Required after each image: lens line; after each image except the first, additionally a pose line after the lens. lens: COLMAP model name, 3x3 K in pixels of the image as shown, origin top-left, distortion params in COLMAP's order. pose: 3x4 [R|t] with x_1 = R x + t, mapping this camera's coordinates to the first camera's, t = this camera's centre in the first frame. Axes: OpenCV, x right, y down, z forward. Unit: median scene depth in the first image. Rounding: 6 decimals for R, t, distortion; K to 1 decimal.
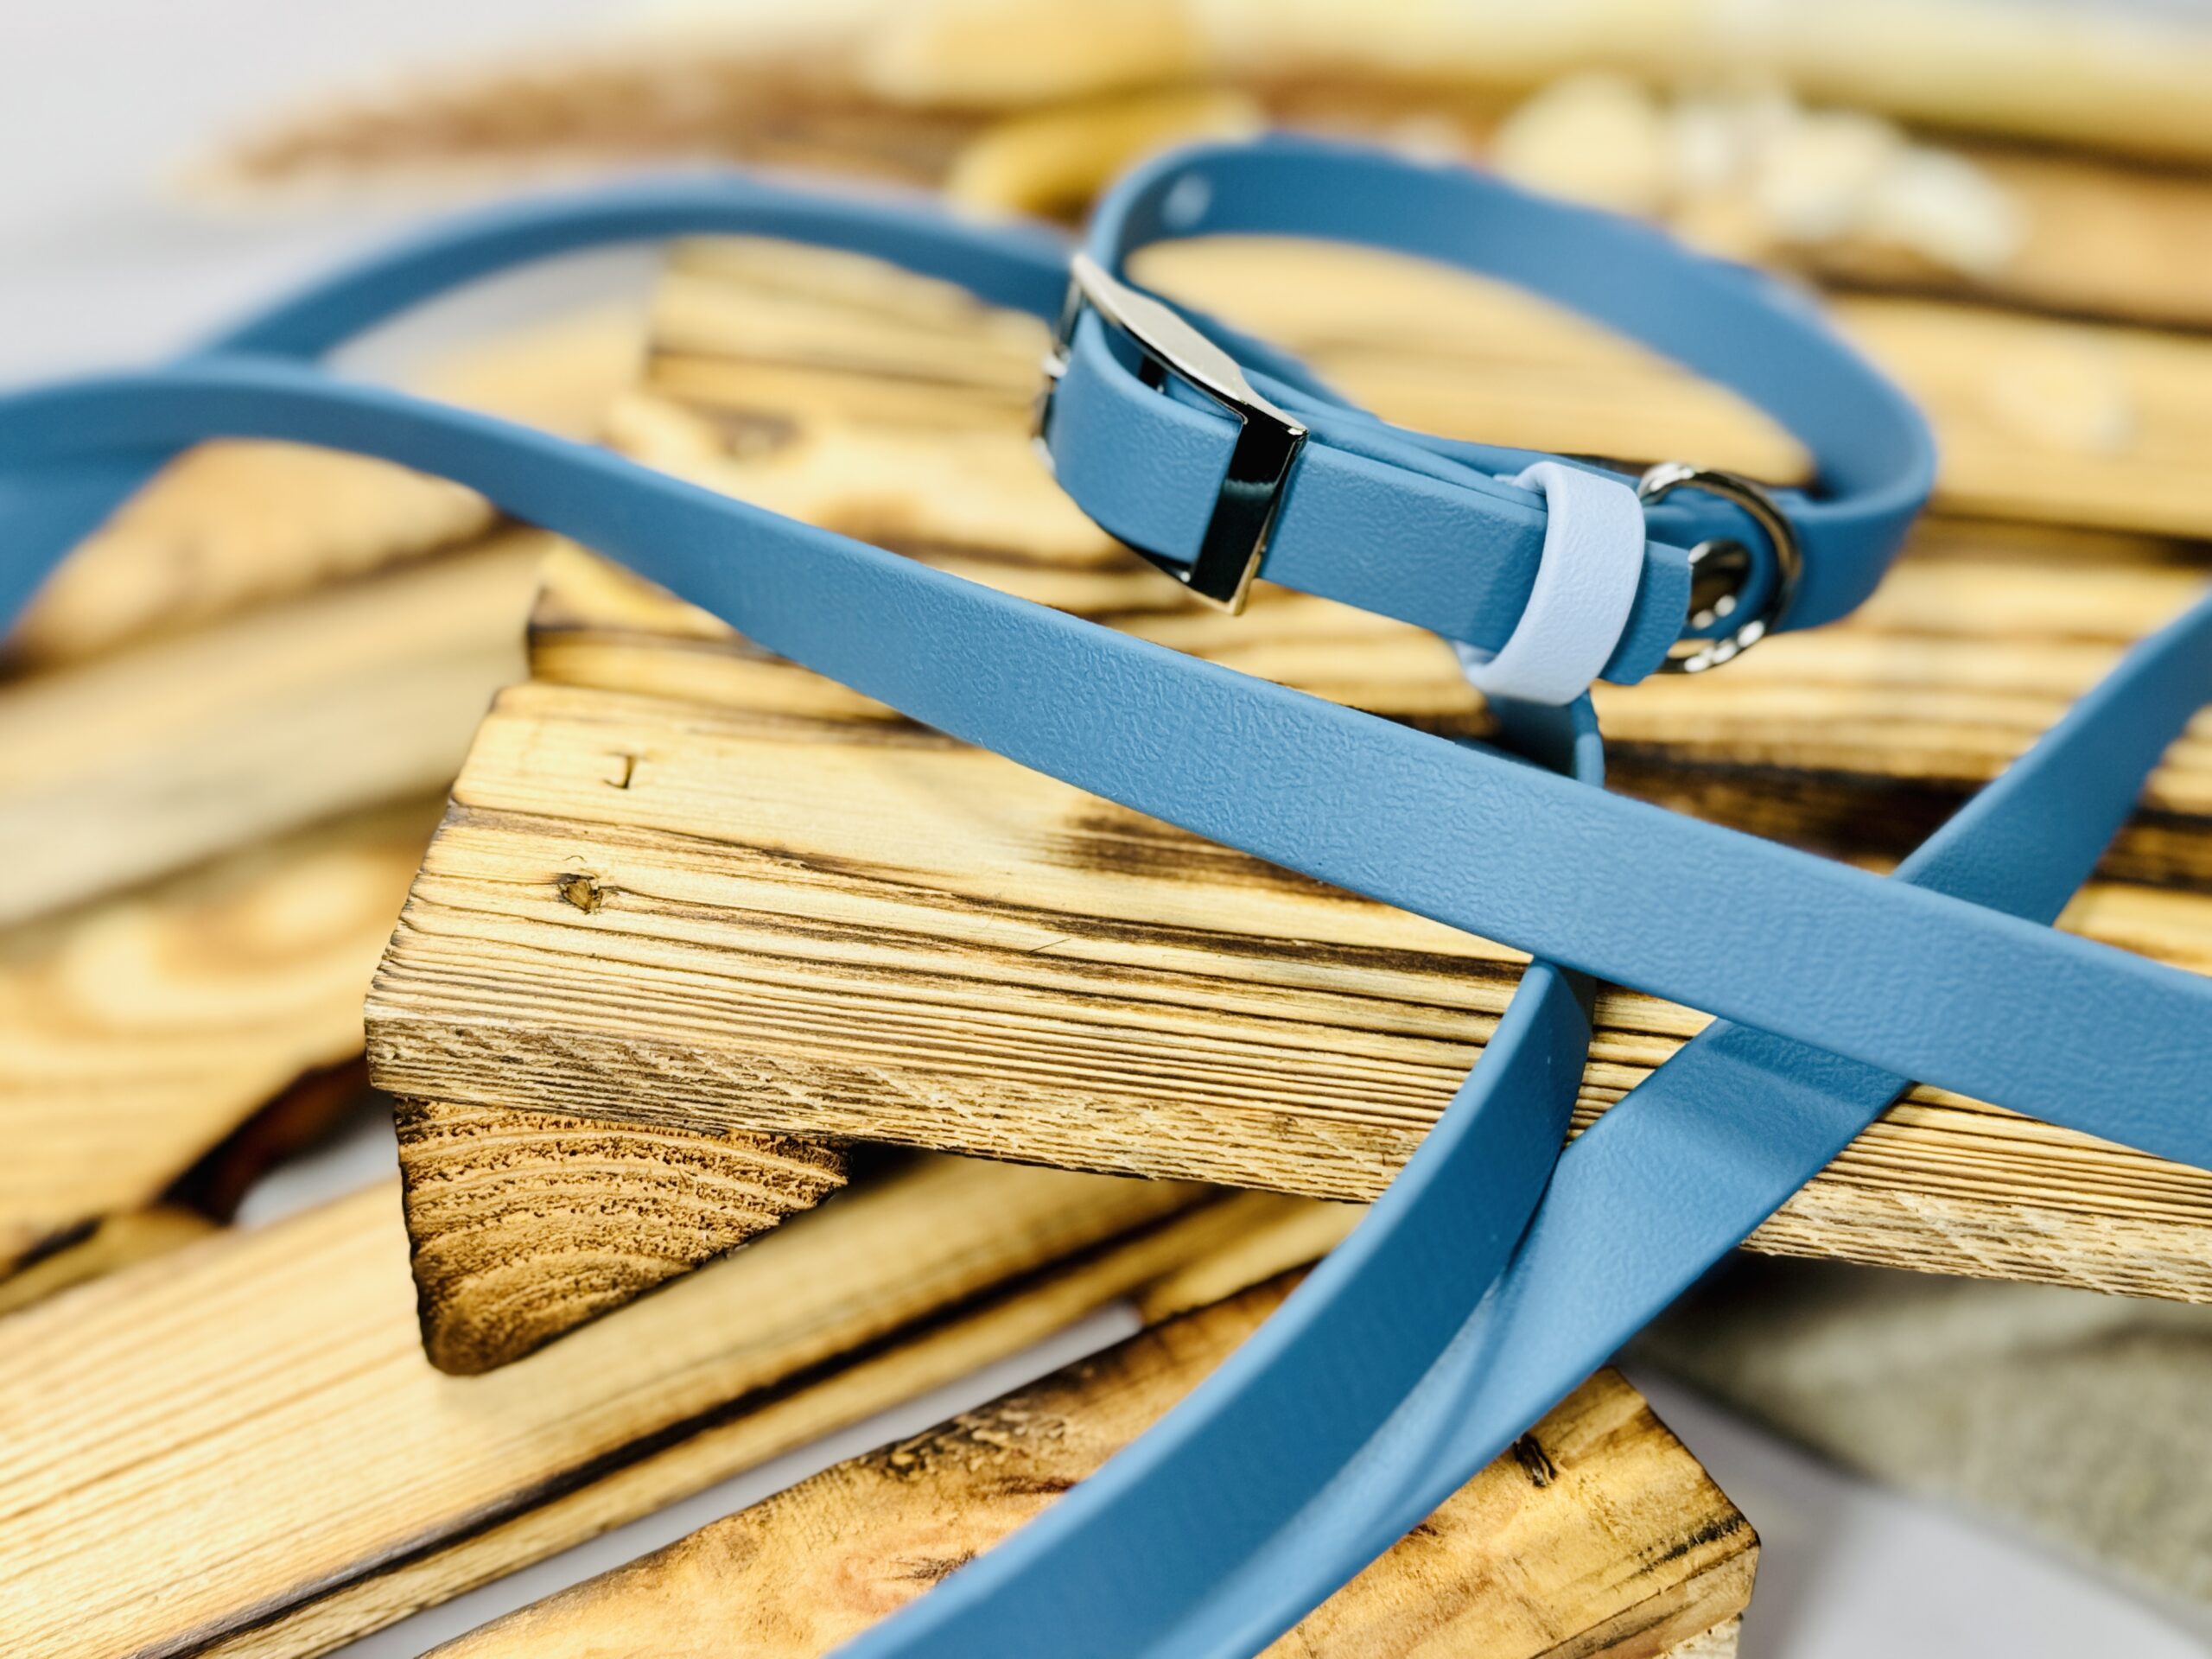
lens RADIAL K [[2468.2, 0, 1113.3], [0, 2468.2, 828.4], [0, 0, 1]] dist [0.104960, 0.000000]
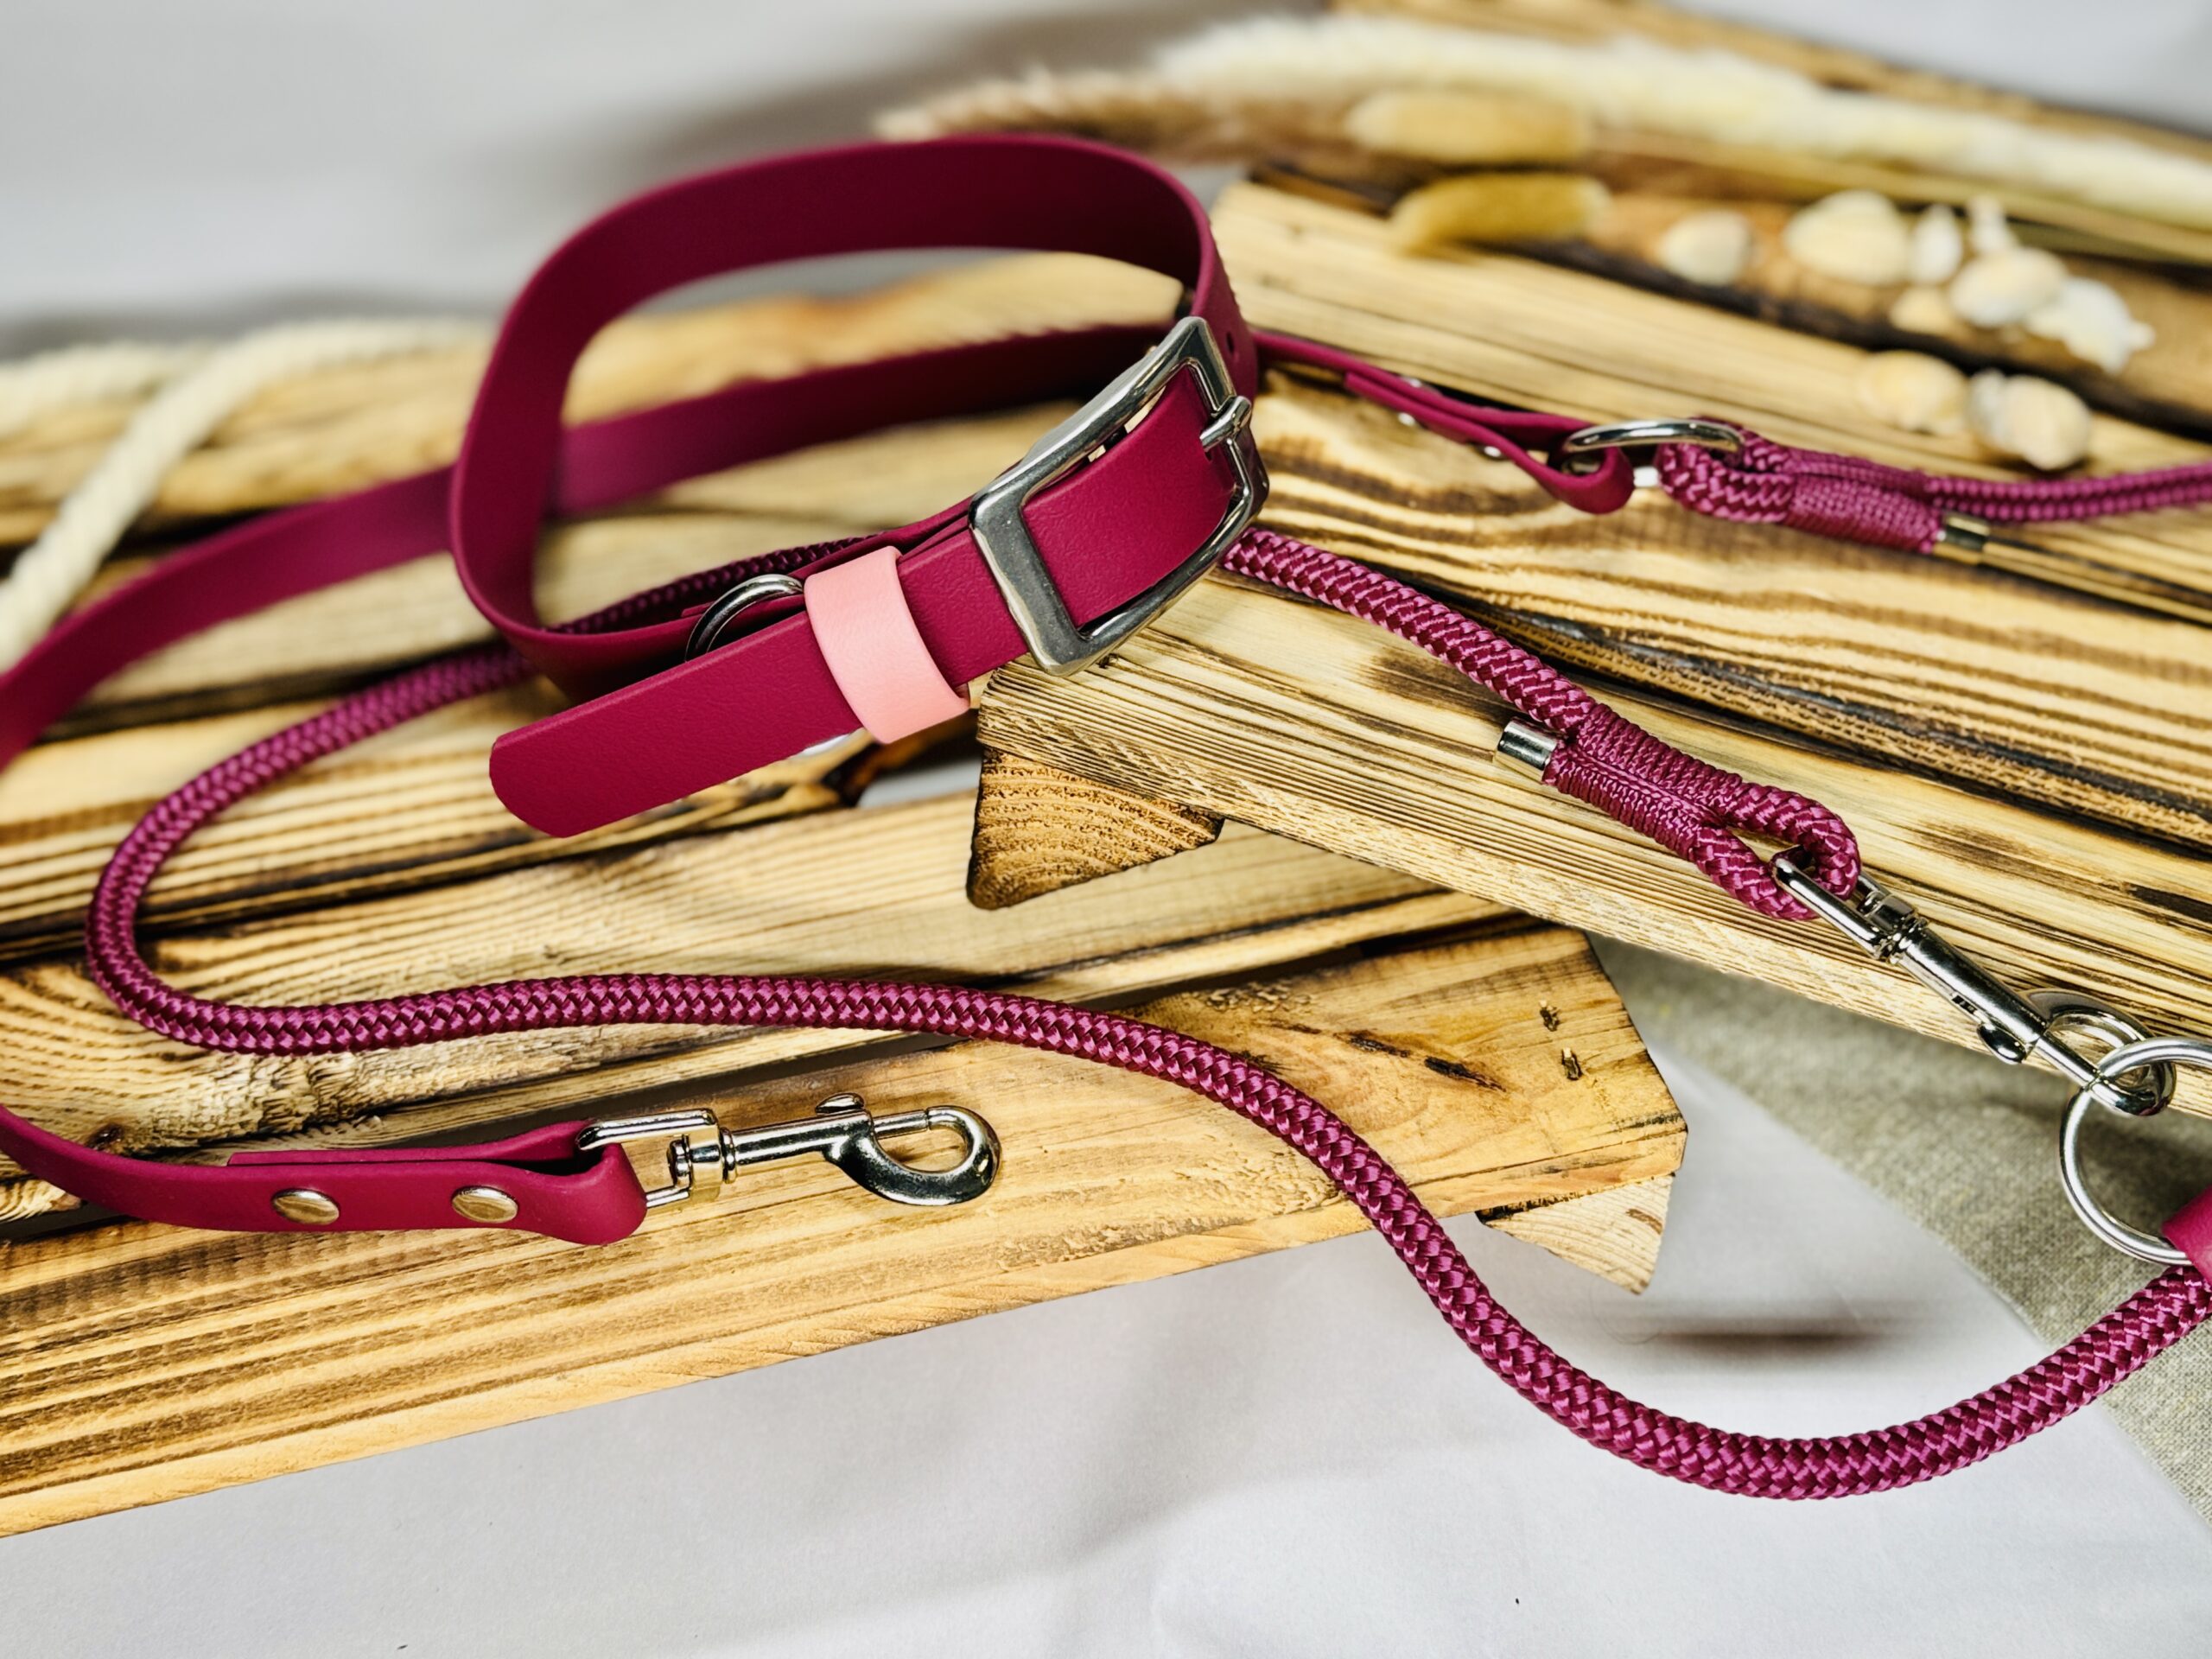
lens RADIAL K [[2380.7, 0, 1103.4], [0, 2380.7, 844.7], [0, 0, 1]] dist [0.116580, 0.000000]
pose [[0.973425, 0.183035, -0.137627, 0.052534], [-0.167660, 0.978980, 0.116137, -0.040705], [0.155991, -0.089976, 0.983652, -0.713529]]
